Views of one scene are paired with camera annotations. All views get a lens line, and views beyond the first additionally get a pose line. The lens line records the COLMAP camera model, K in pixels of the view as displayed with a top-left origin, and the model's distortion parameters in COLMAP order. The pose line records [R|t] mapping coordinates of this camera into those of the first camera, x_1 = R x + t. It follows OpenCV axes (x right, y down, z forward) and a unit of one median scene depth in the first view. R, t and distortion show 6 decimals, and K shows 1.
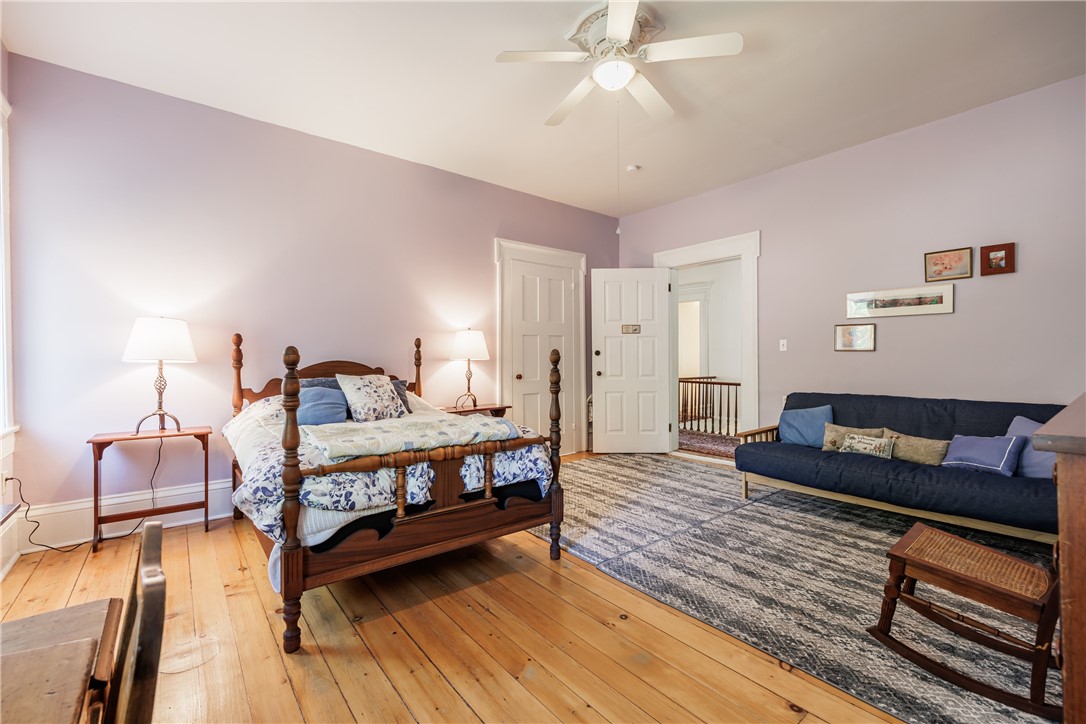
lens RADIAL K [[474.0, 0, 546.4], [0, 474.0, 356.9], [0, 0, 1]] dist [0.000165, 0.000320]
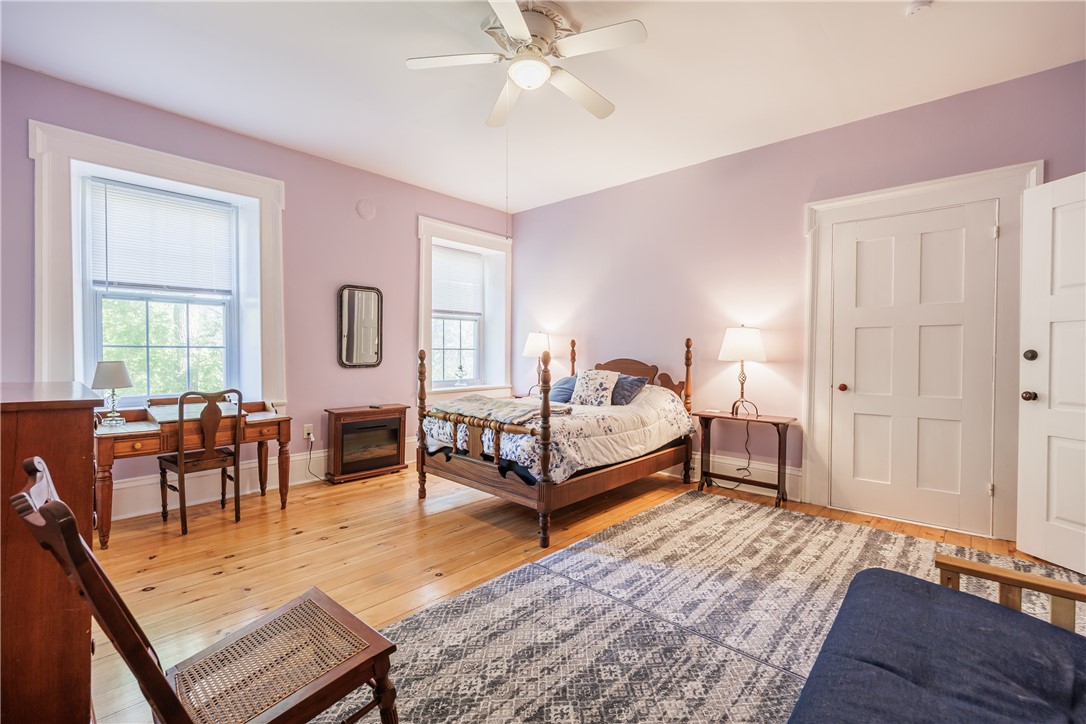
lens RADIAL K [[474.0, 0, 545.0], [0, 474.0, 358.5], [0, 0, 1]] dist [0.000165, 0.000320]
pose [[0.141199, 0.019133, -0.989796, 0.969474], [-0.008890, 0.999797, 0.018058, -0.016838], [0.989941, 0.006249, 0.141340, 0.767222]]
